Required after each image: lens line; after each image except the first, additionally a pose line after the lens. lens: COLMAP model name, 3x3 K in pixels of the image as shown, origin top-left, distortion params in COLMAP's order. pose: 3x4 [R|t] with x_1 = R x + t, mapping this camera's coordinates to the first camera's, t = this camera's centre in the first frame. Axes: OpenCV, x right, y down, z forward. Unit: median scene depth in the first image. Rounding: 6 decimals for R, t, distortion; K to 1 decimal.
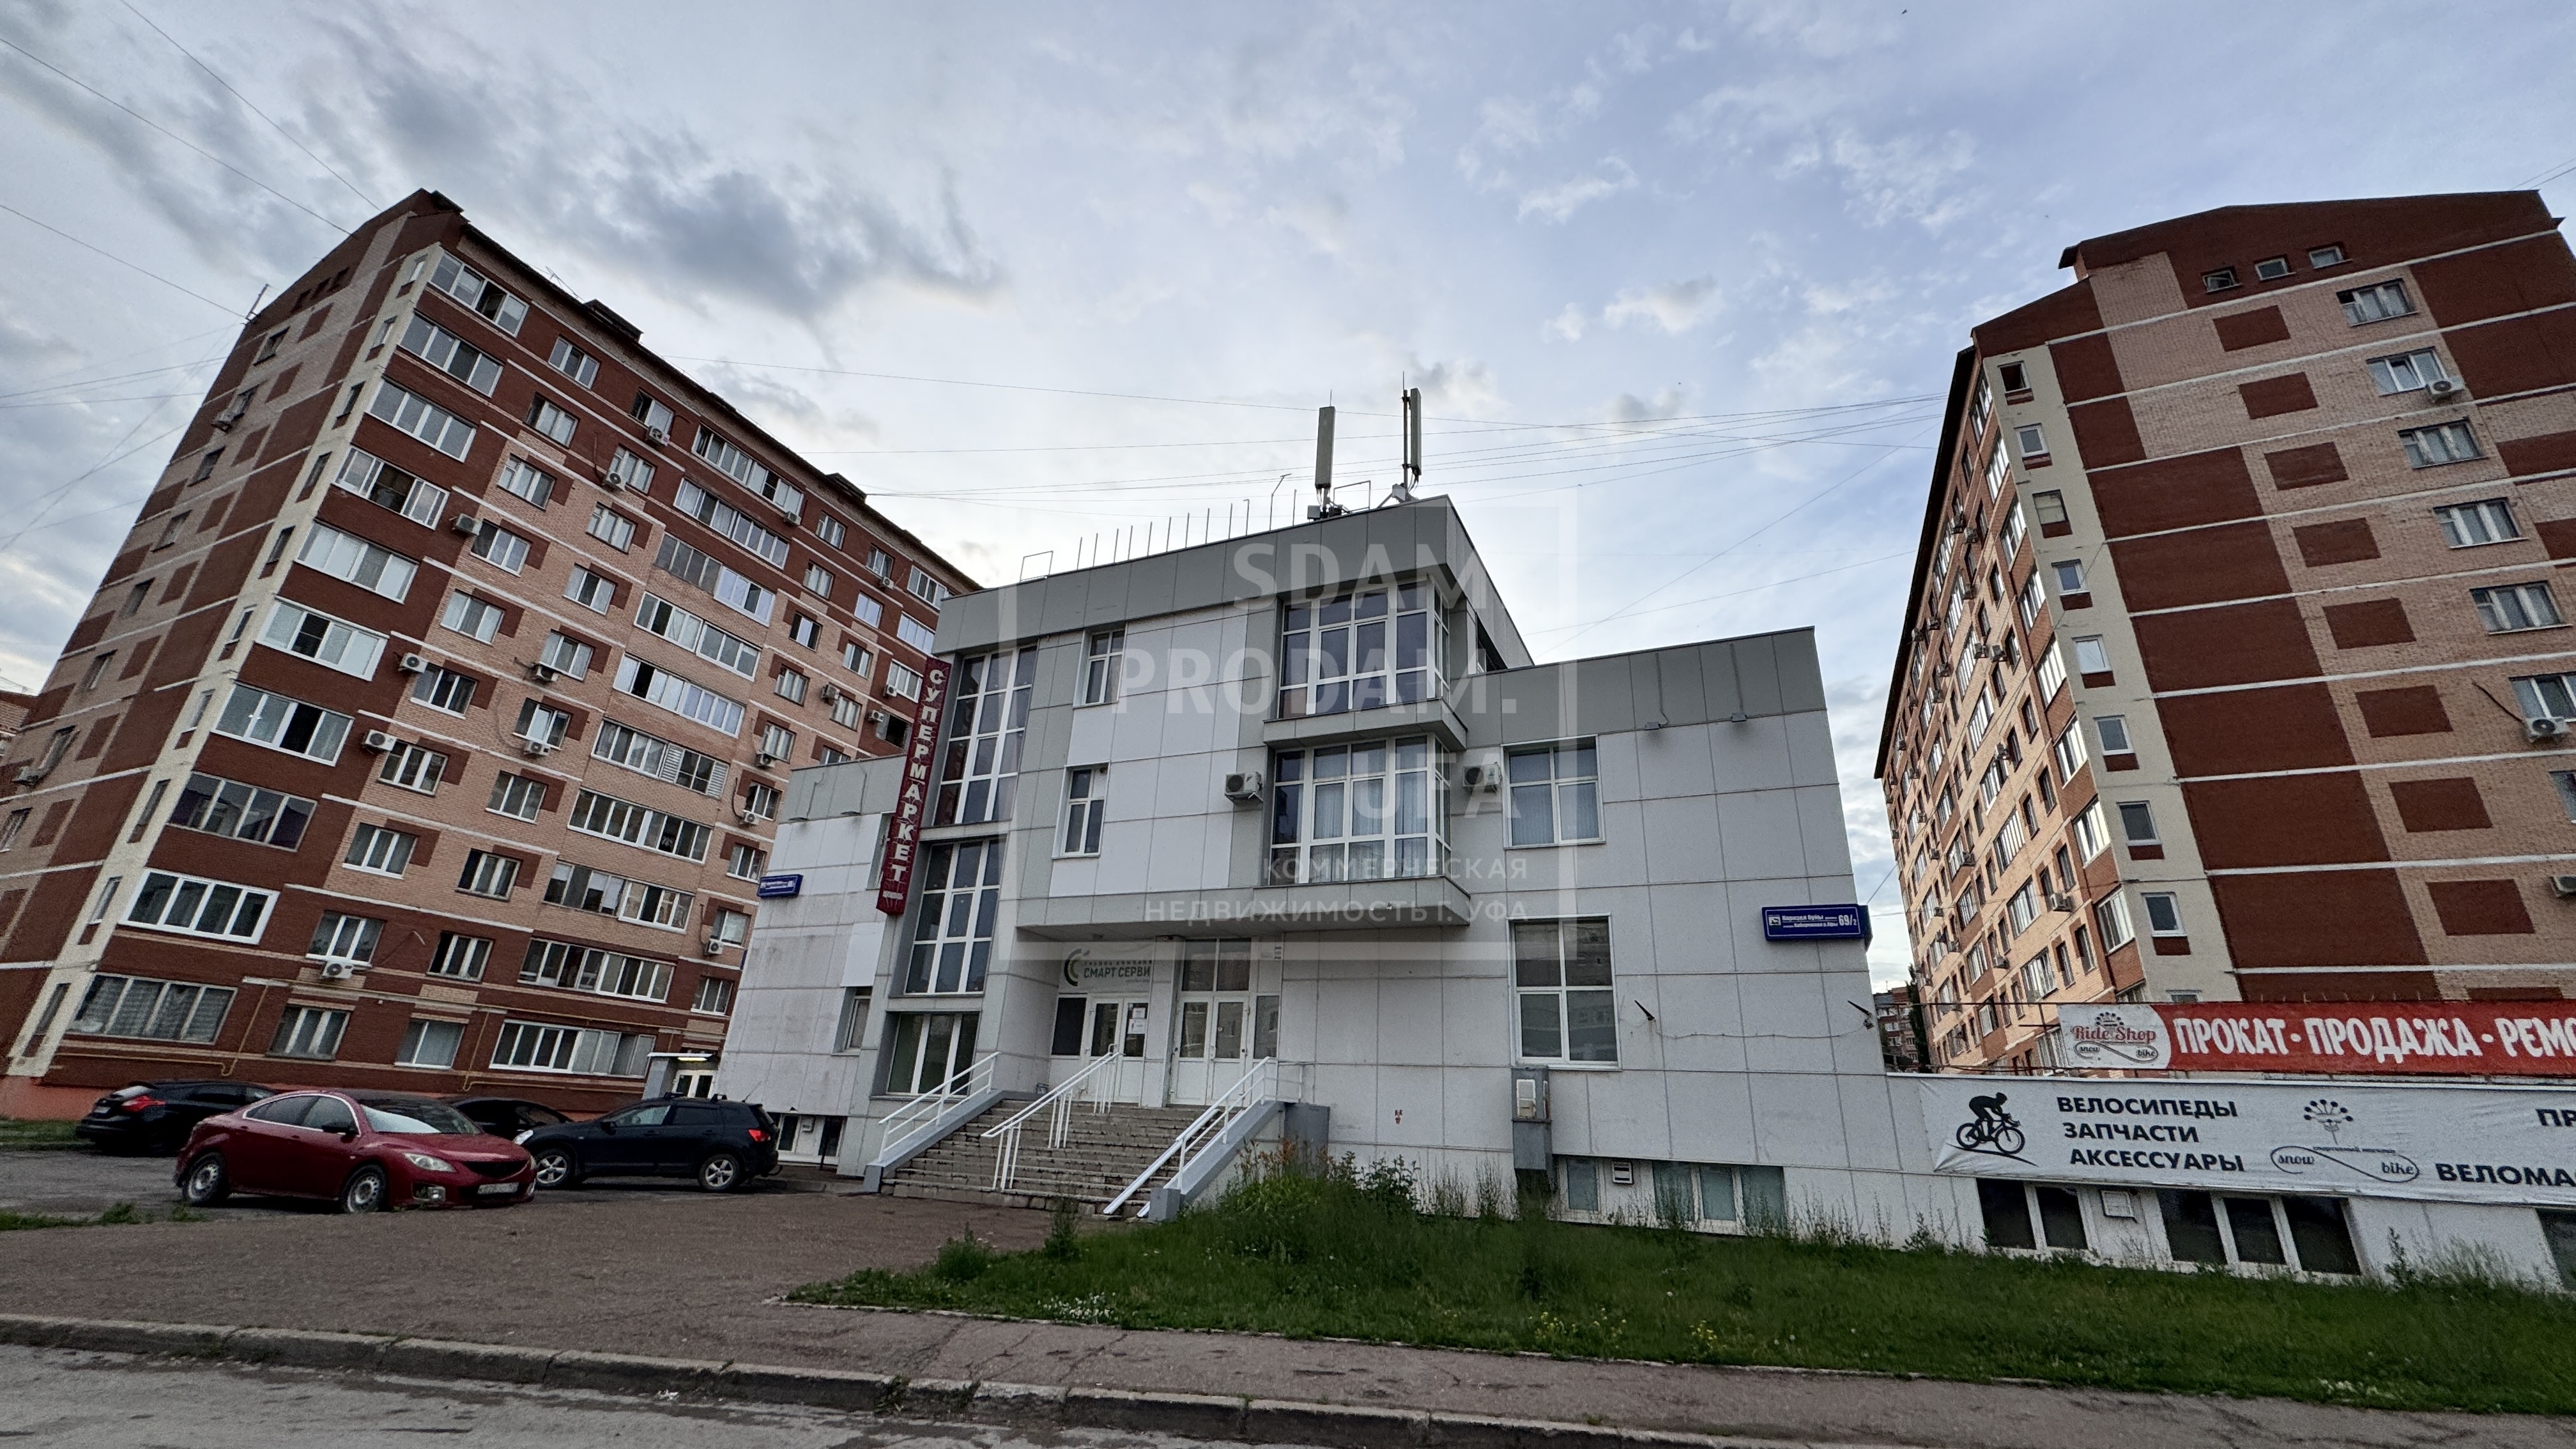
lens RADIAL K [[1021.8, 0, 1291.5], [0, 1021.8, 727.7], [0, 0, 1]] dist [-0.000595, 0.000373]
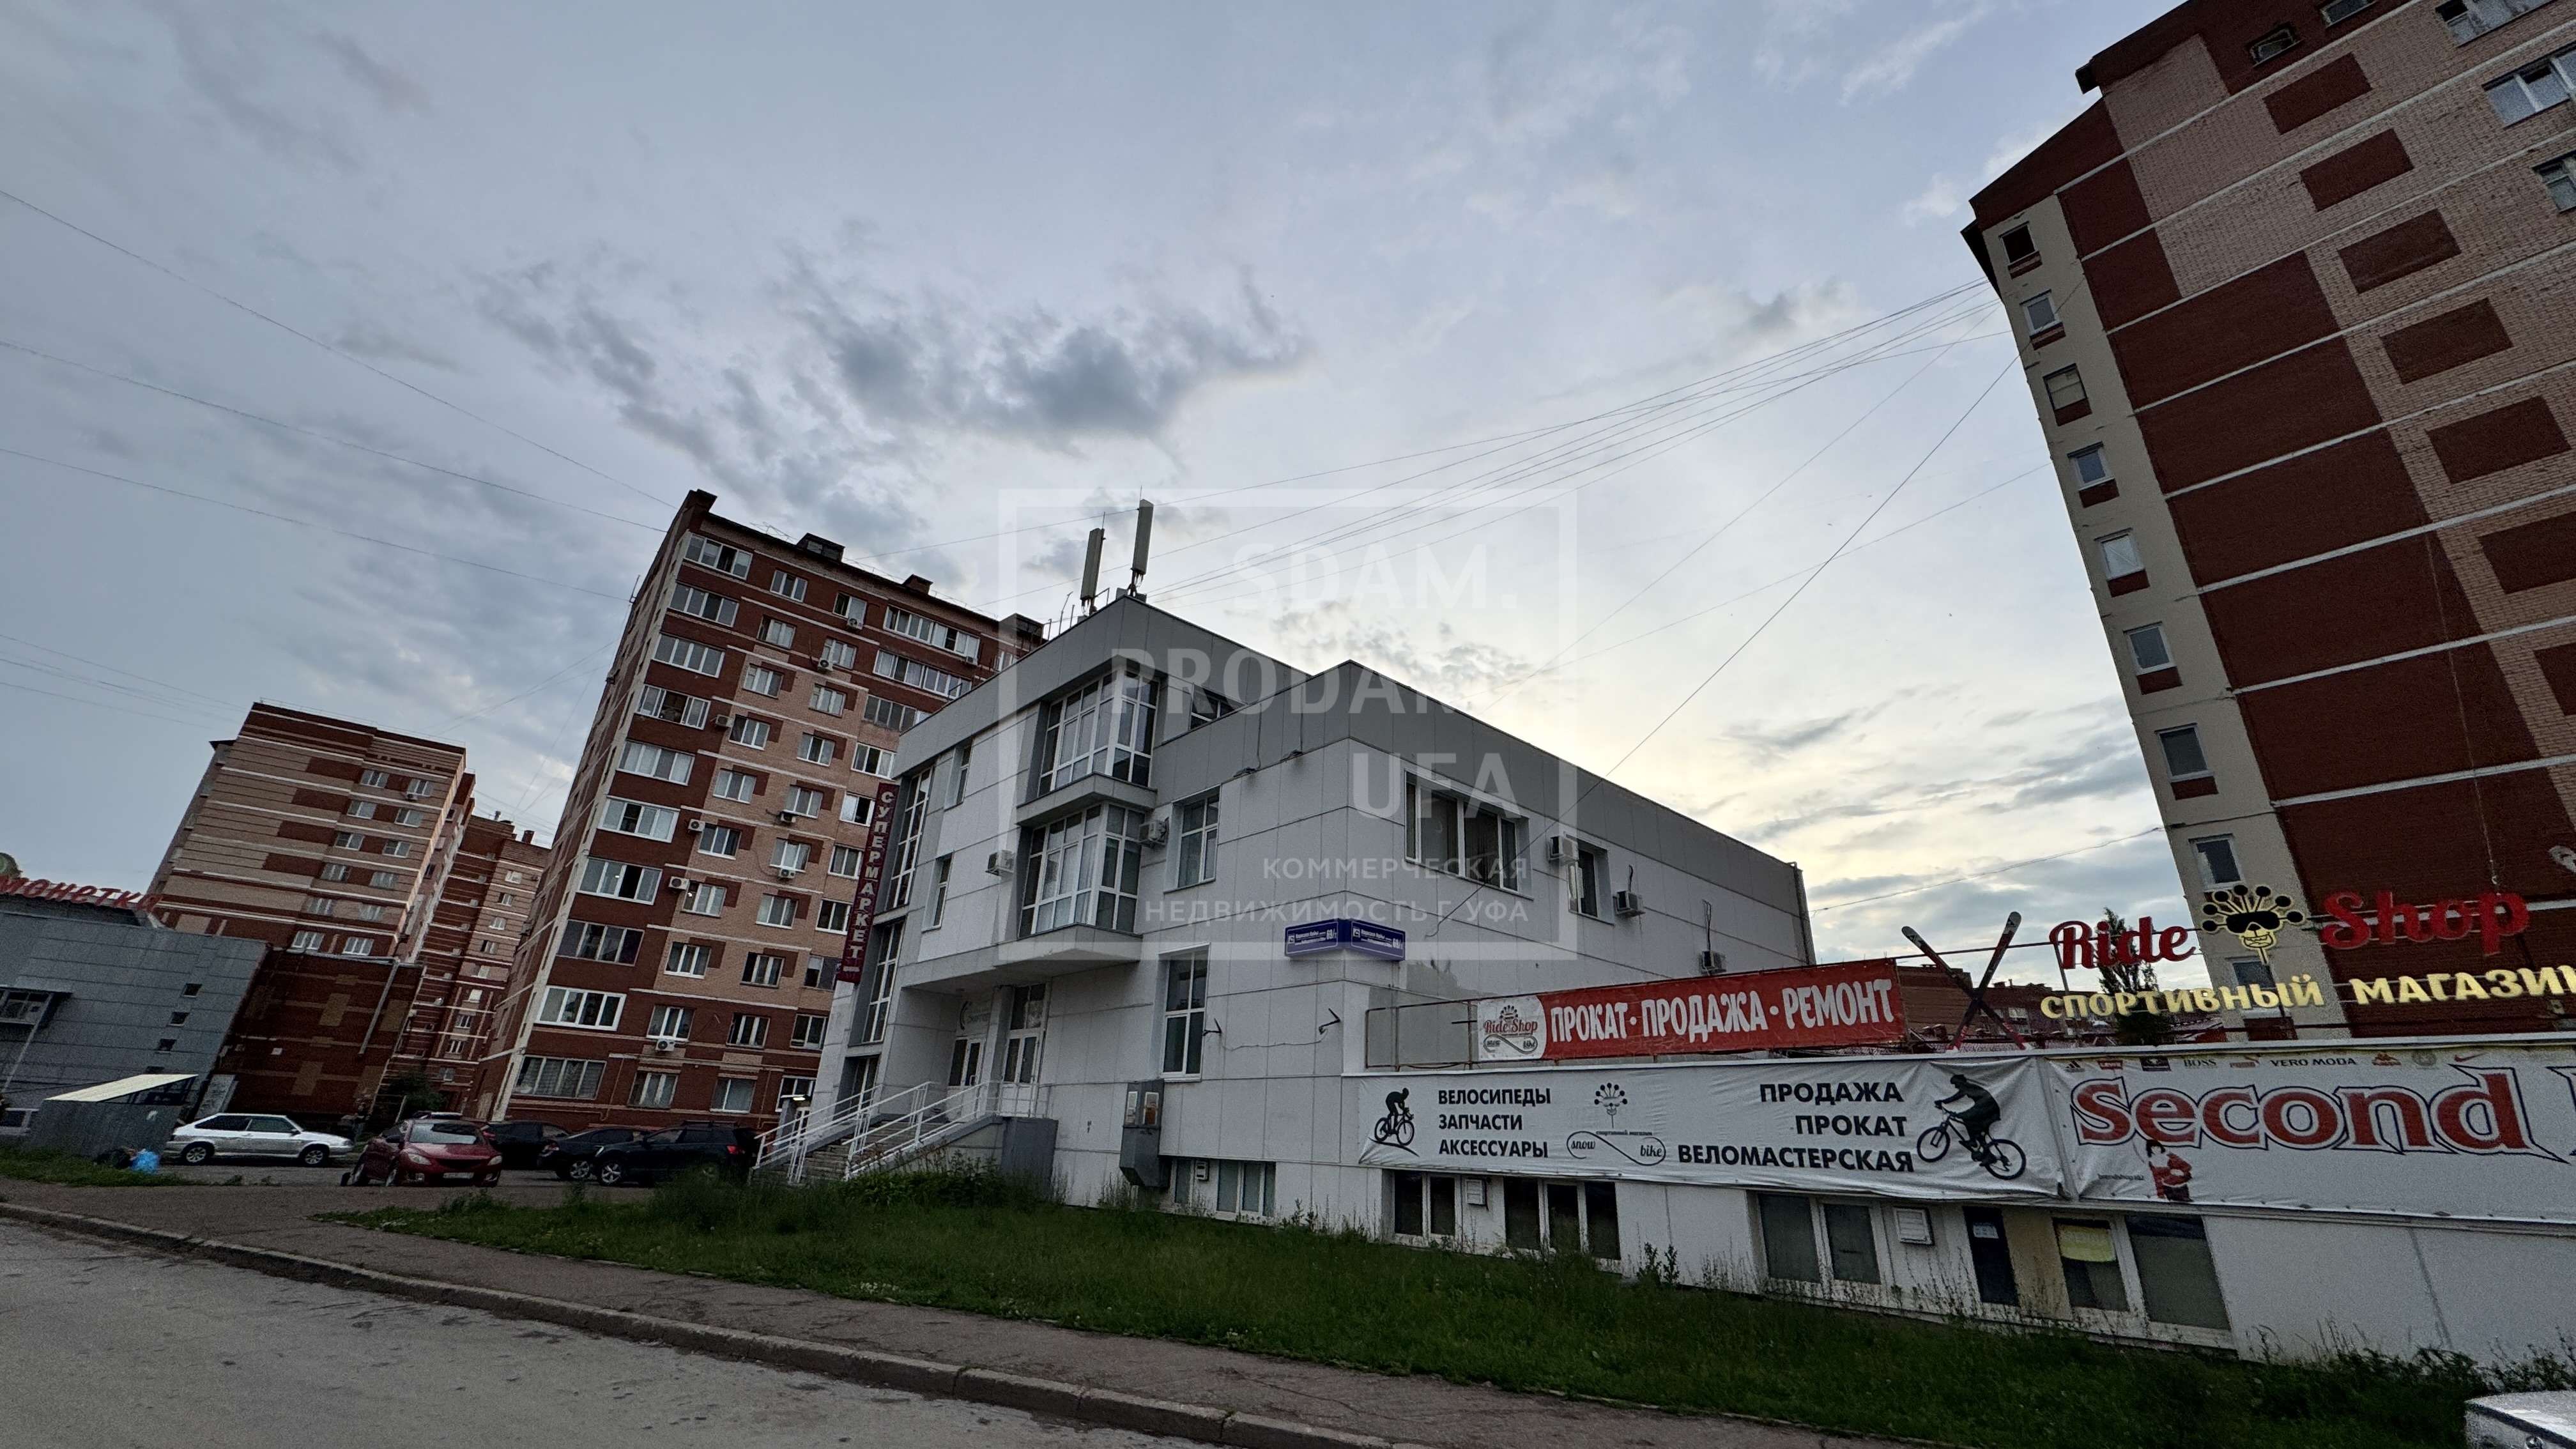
lens RADIAL K [[1021.9, 0, 1287.5], [0, 1021.9, 730.9], [0, 0, 1]] dist [-0.002288, -0.000156]
pose [[0.915509, -0.162691, -0.367933, 0.585849], [0.151788, 0.986675, -0.058597, 0.019546], [0.372563, -0.002202, 0.928004, -0.017203]]
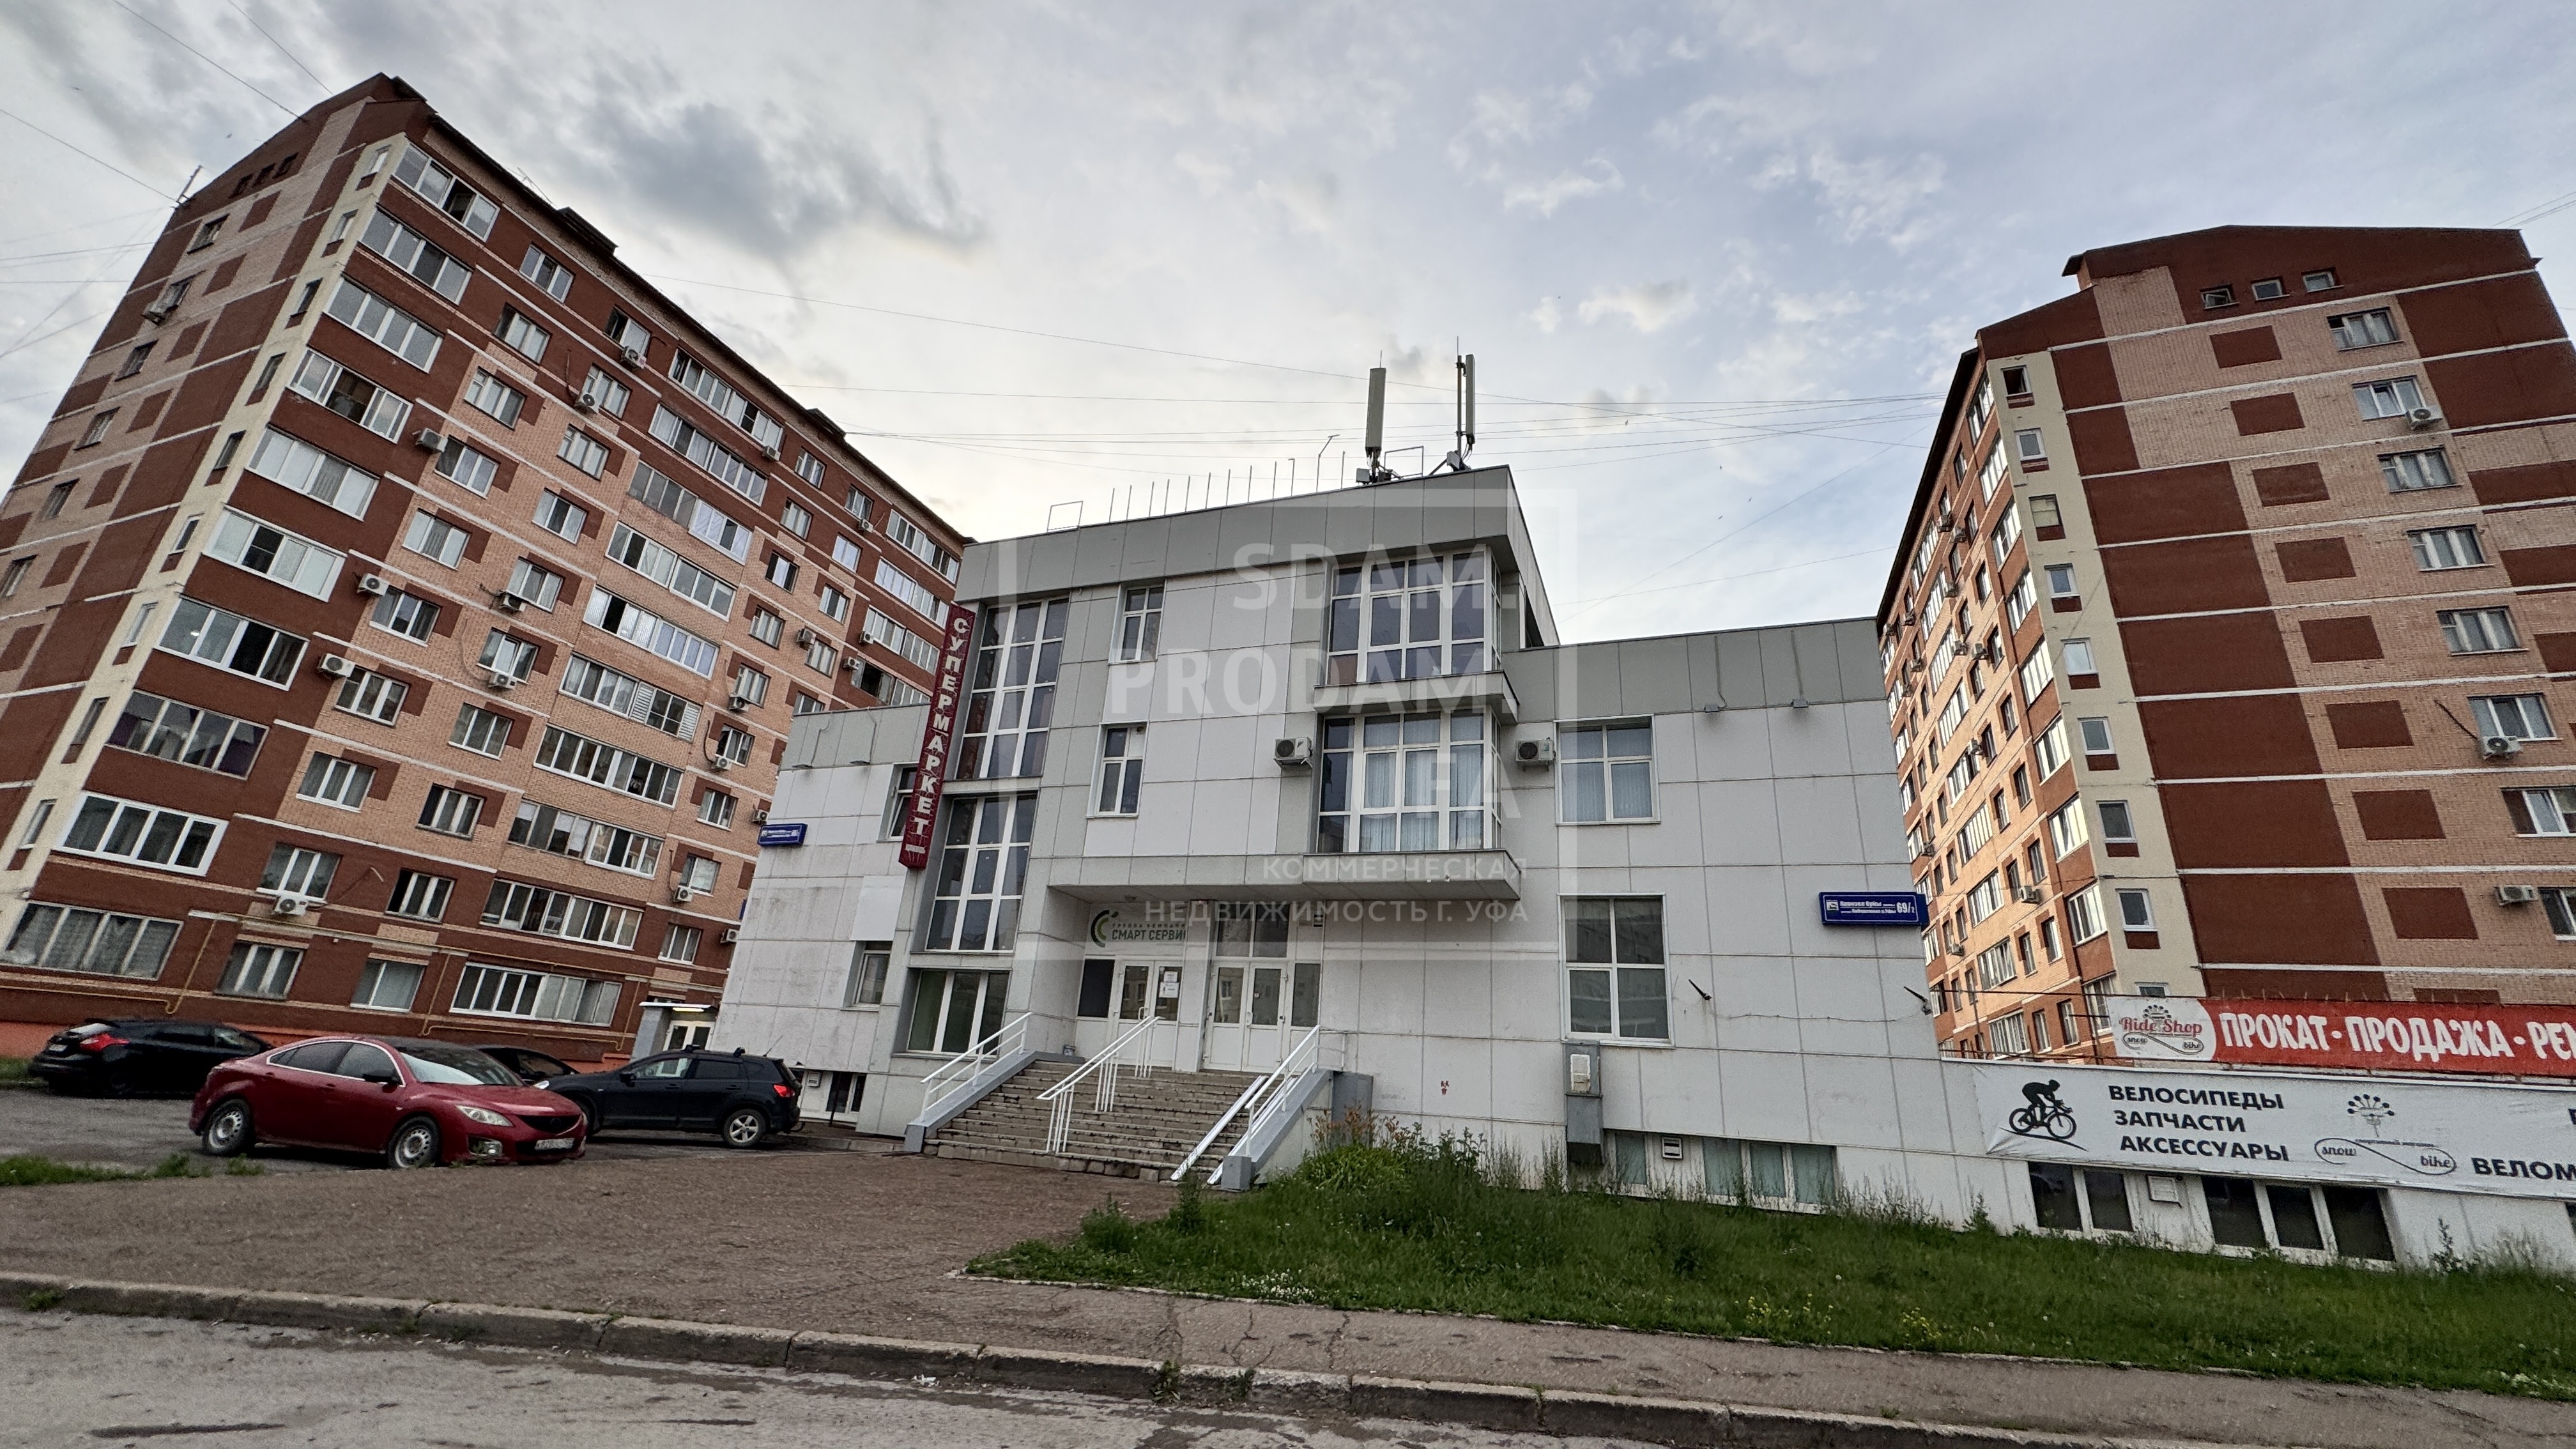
lens RADIAL K [[1020.3, 0, 1290.7], [0, 1020.3, 730.0], [0, 0, 1]] dist [-0.000384, 0.000317]
pose [[0.997712, 0.041654, 0.053260, -0.079619], [-0.043470, 0.998496, 0.033414, 0.002855], [-0.051788, -0.035653, 0.998021, 0.016191]]
